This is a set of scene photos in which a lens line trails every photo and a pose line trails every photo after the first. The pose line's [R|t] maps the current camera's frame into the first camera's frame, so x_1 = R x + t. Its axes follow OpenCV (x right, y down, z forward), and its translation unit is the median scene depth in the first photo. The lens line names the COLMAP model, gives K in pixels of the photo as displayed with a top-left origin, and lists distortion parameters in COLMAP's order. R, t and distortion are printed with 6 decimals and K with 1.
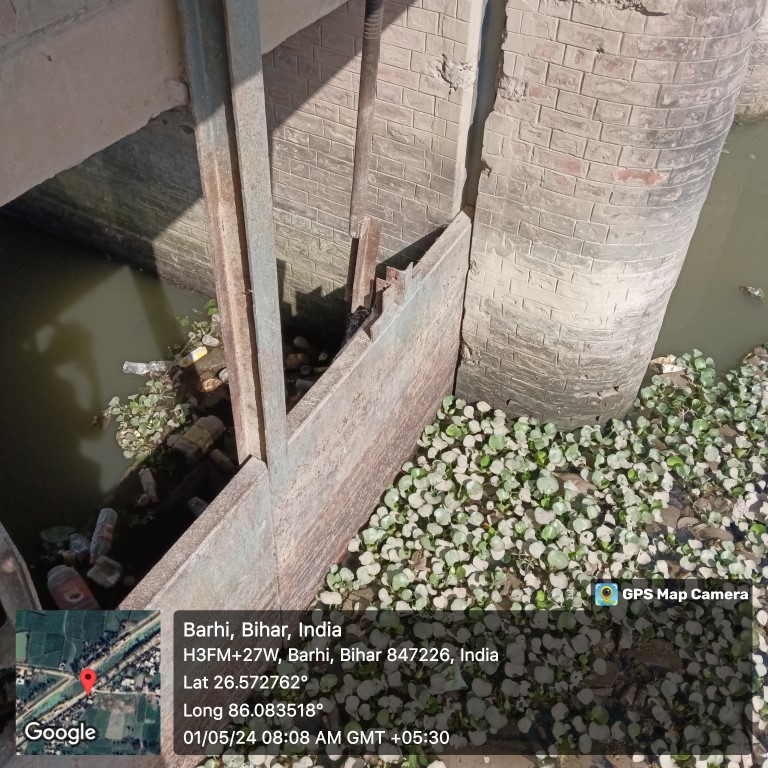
lens RADIAL K [[837.2, 0, 386.4], [0, 837.2, 377.2], [0, 0, 1]] dist [0.080068, -0.166767]
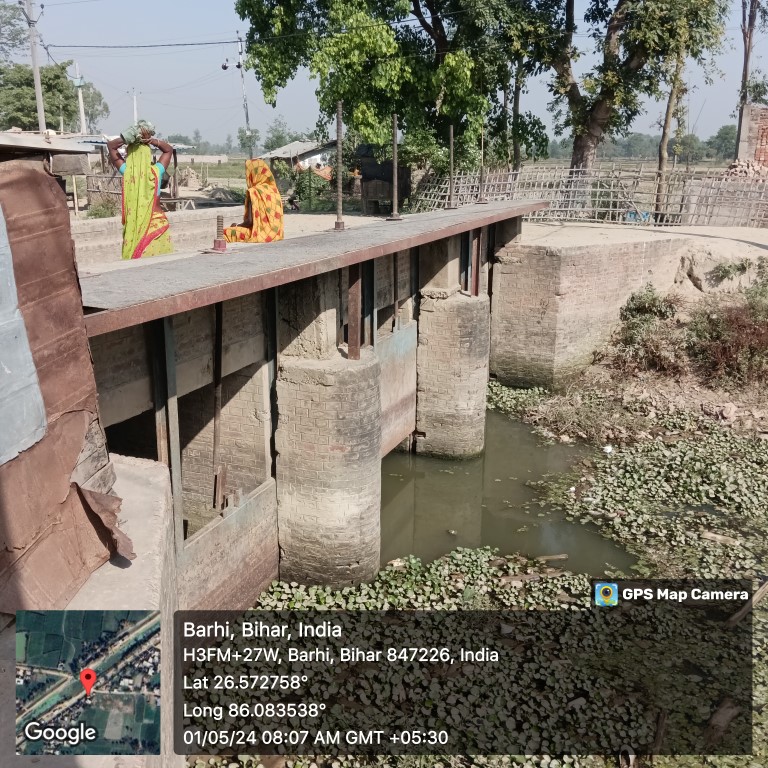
lens RADIAL K [[837.2, 0, 386.4], [0, 837.2, 377.2], [0, 0, 1]] dist [0.080068, -0.166767]
pose [[0.992975, -0.051672, 0.106448, 0.172904], [0.095849, 0.878762, -0.467537, 0.633957], [-0.069384, 0.474455, 0.877541, -1.066197]]
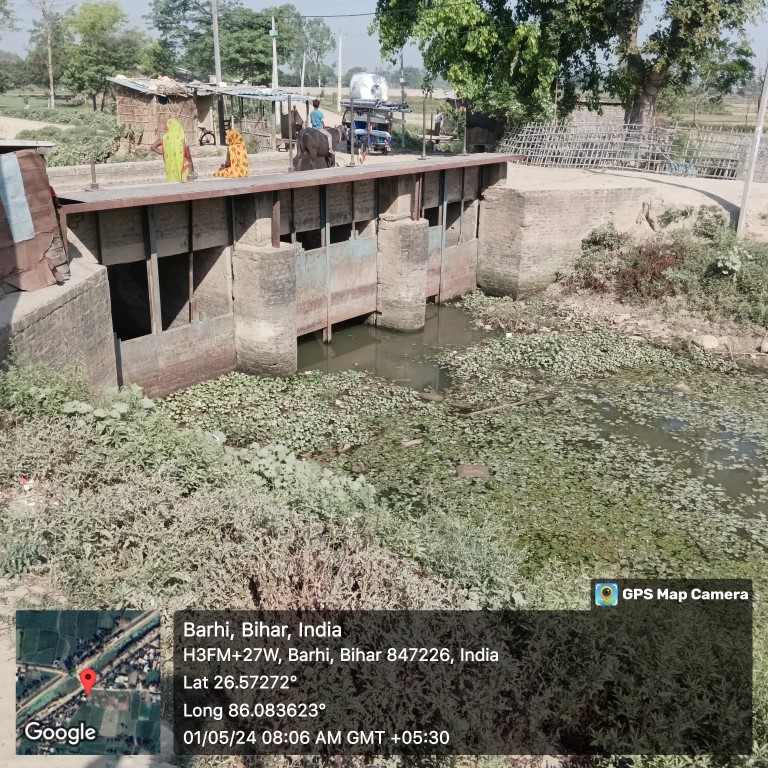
lens RADIAL K [[837.2, 0, 386.4], [0, 837.2, 377.2], [0, 0, 1]] dist [0.080068, -0.166767]
pose [[0.989088, 0.038009, -0.142335, 1.390374], [-0.092834, 0.910994, -0.401836, 1.605075], [0.114393, 0.410665, 0.904582, -2.347612]]
